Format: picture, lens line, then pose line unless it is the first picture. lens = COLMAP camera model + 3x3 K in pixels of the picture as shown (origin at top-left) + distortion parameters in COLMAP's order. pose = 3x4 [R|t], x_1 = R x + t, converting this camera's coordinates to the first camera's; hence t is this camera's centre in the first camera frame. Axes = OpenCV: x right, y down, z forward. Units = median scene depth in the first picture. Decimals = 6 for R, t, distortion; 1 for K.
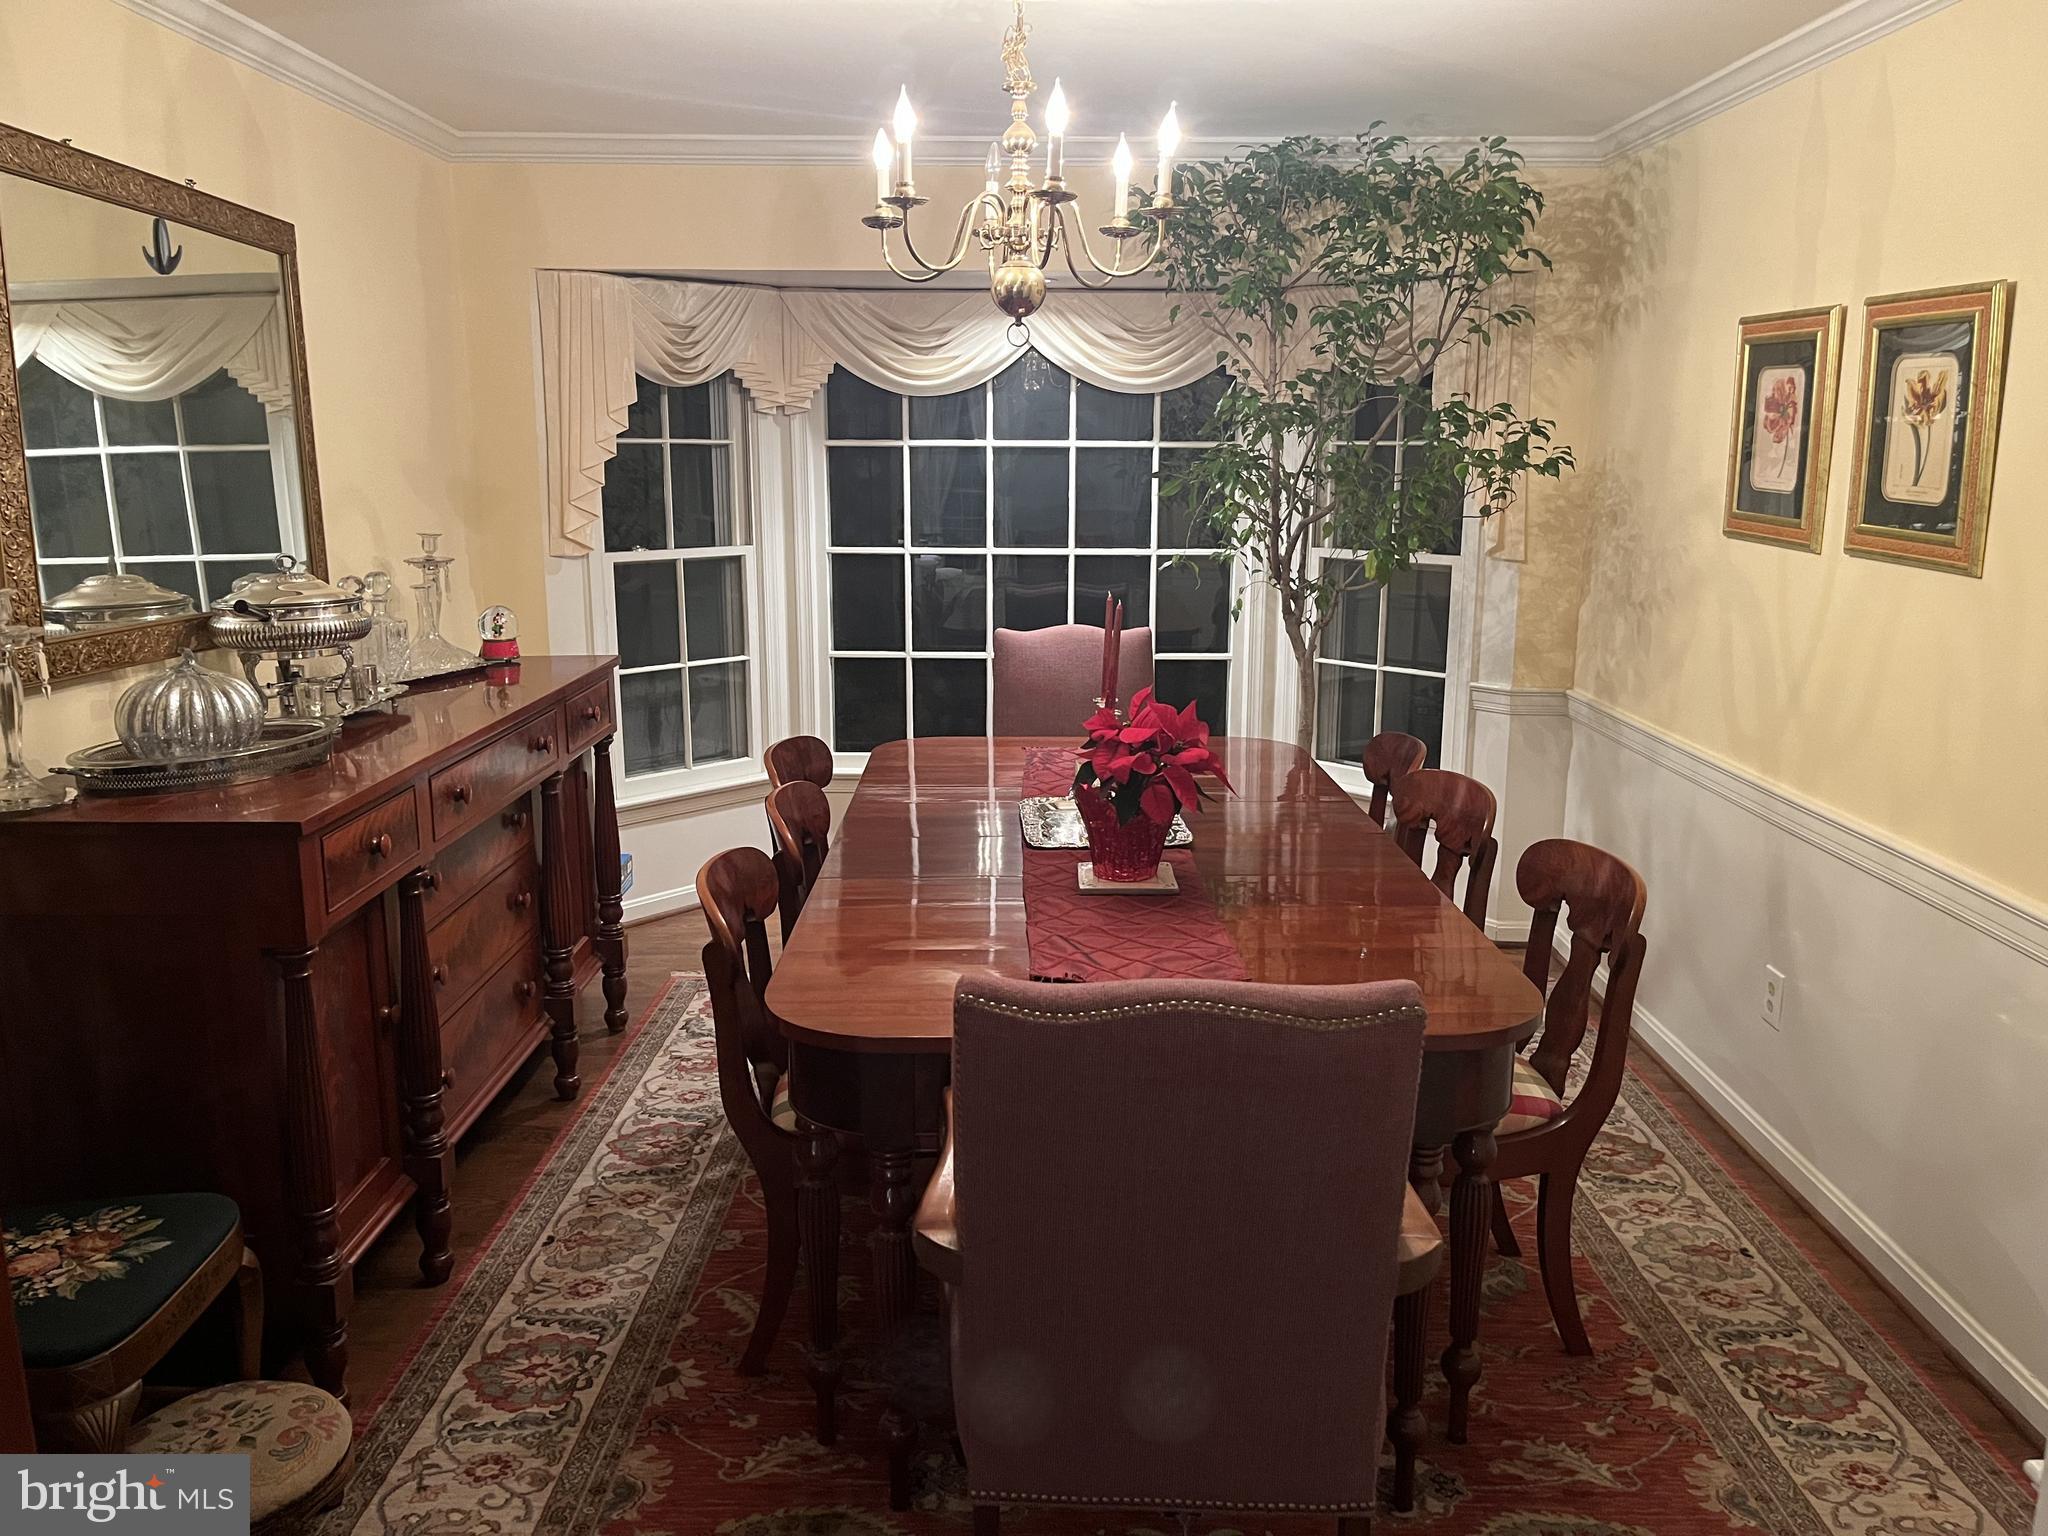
lens RADIAL K [[1562.2, 0, 1031.0], [0, 1562.2, 760.9], [0, 0, 1]] dist [0.012882, -0.002997]
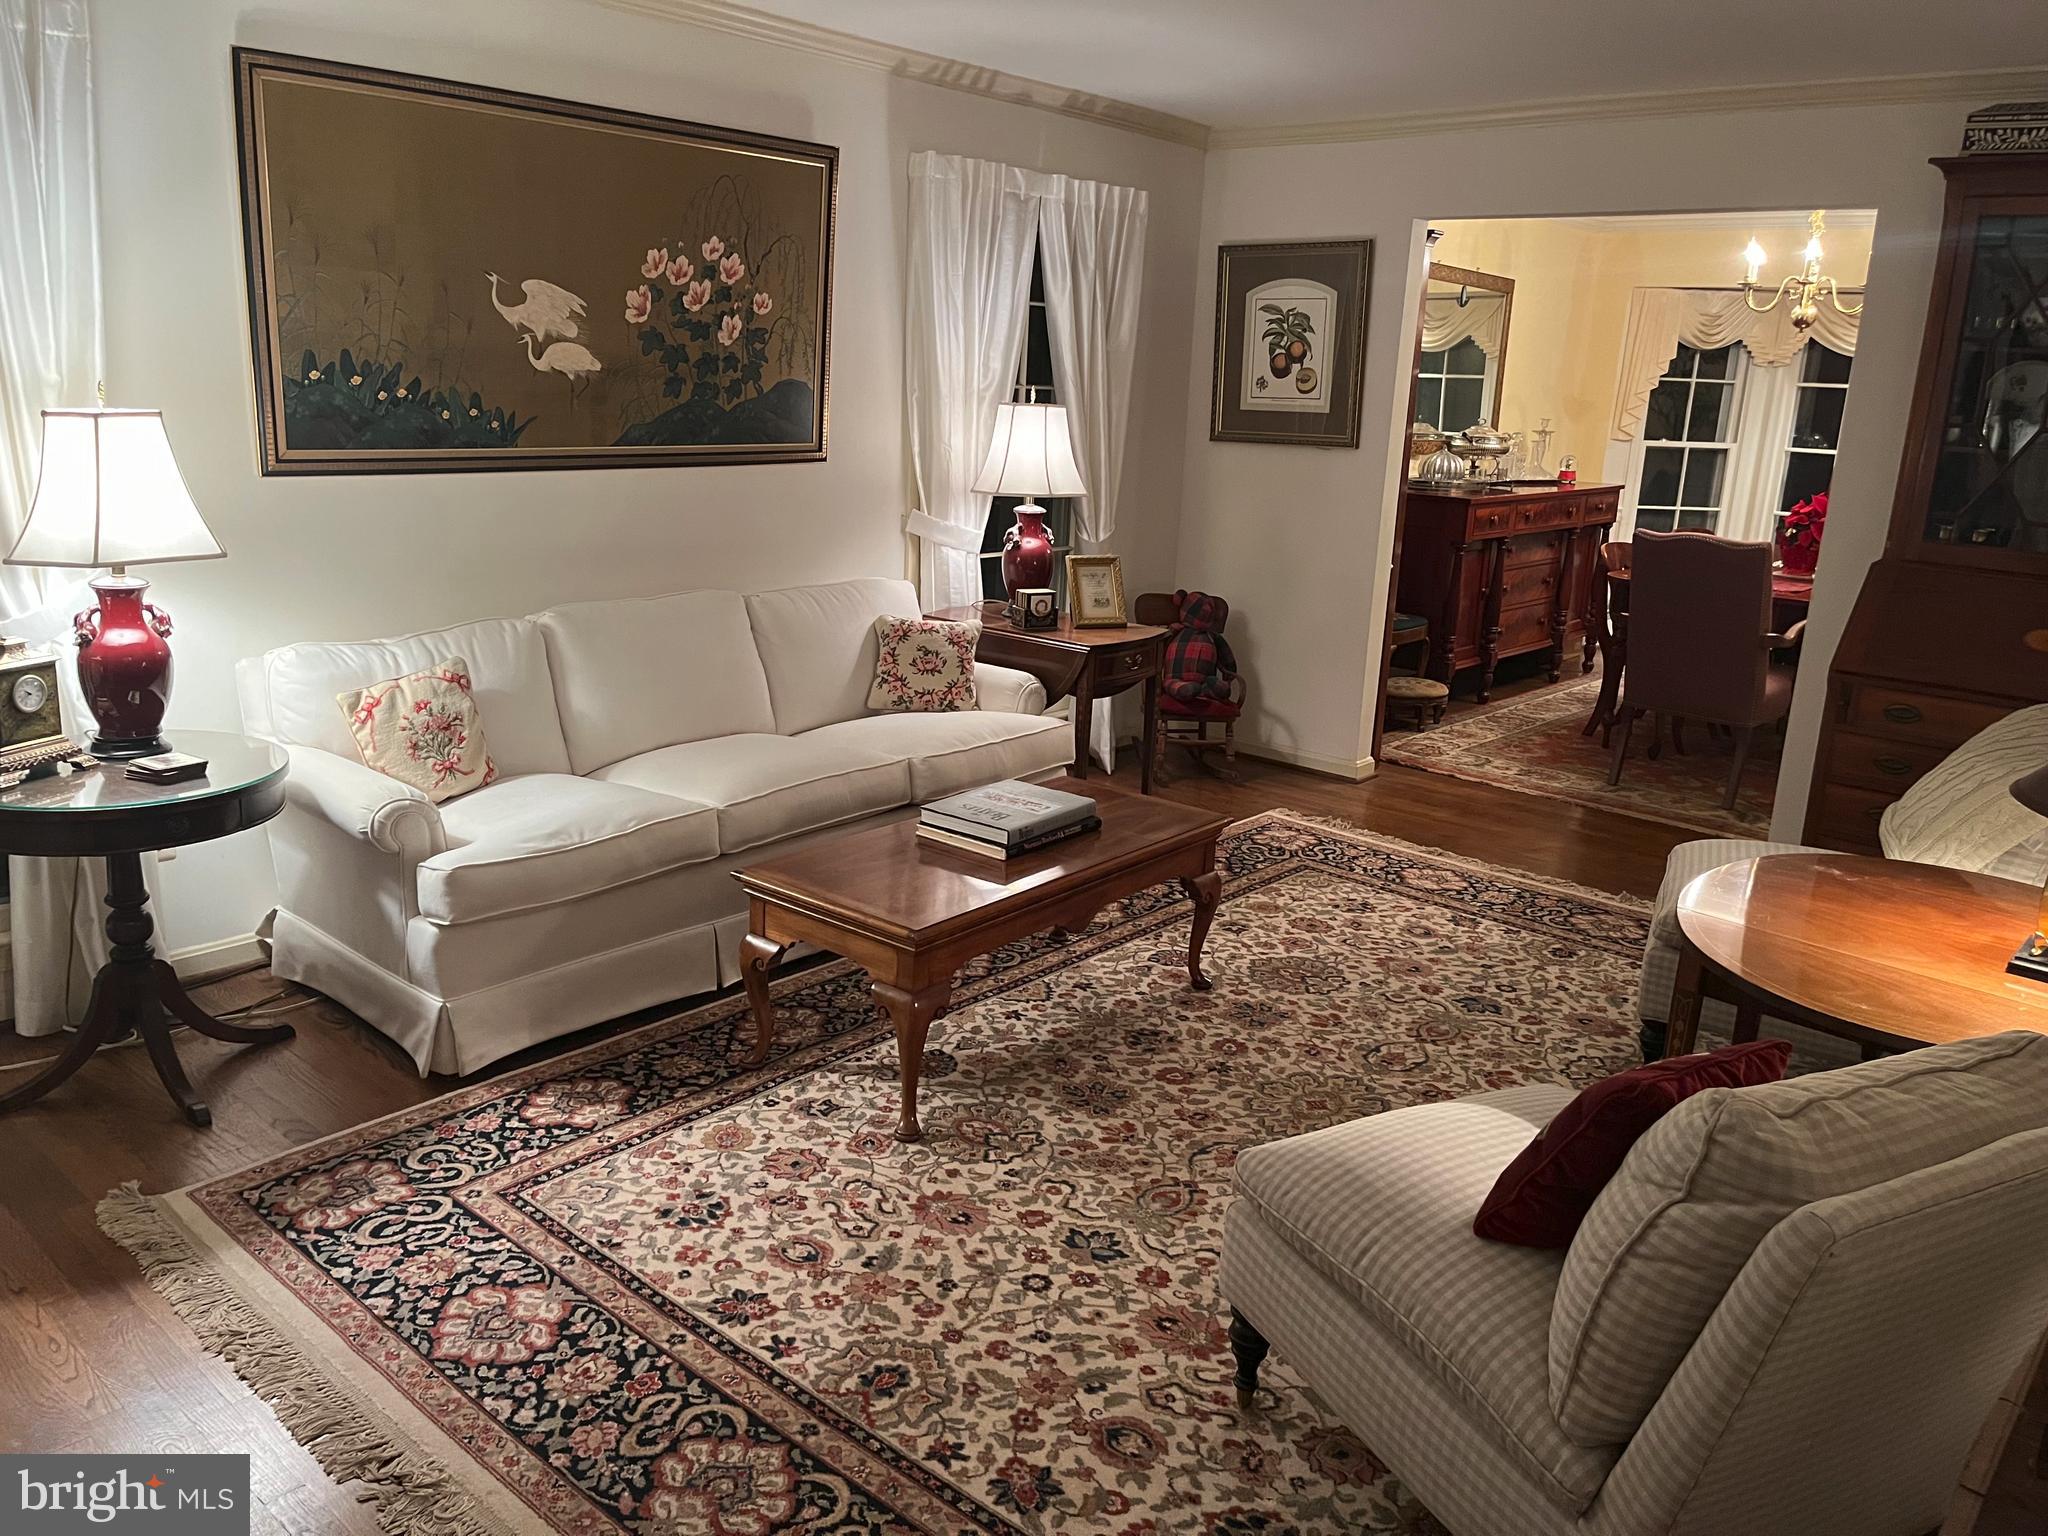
lens RADIAL K [[1562.2, 0, 1026.1], [0, 1562.2, 768.5], [0, 0, 1]] dist [0.012882, -0.002997]
pose [[0.752649, 0.191899, -0.629837, 0.414975], [-0.164698, 0.981046, 0.102093, 0.177390], [0.637490, 0.026893, 0.769989, -0.869173]]
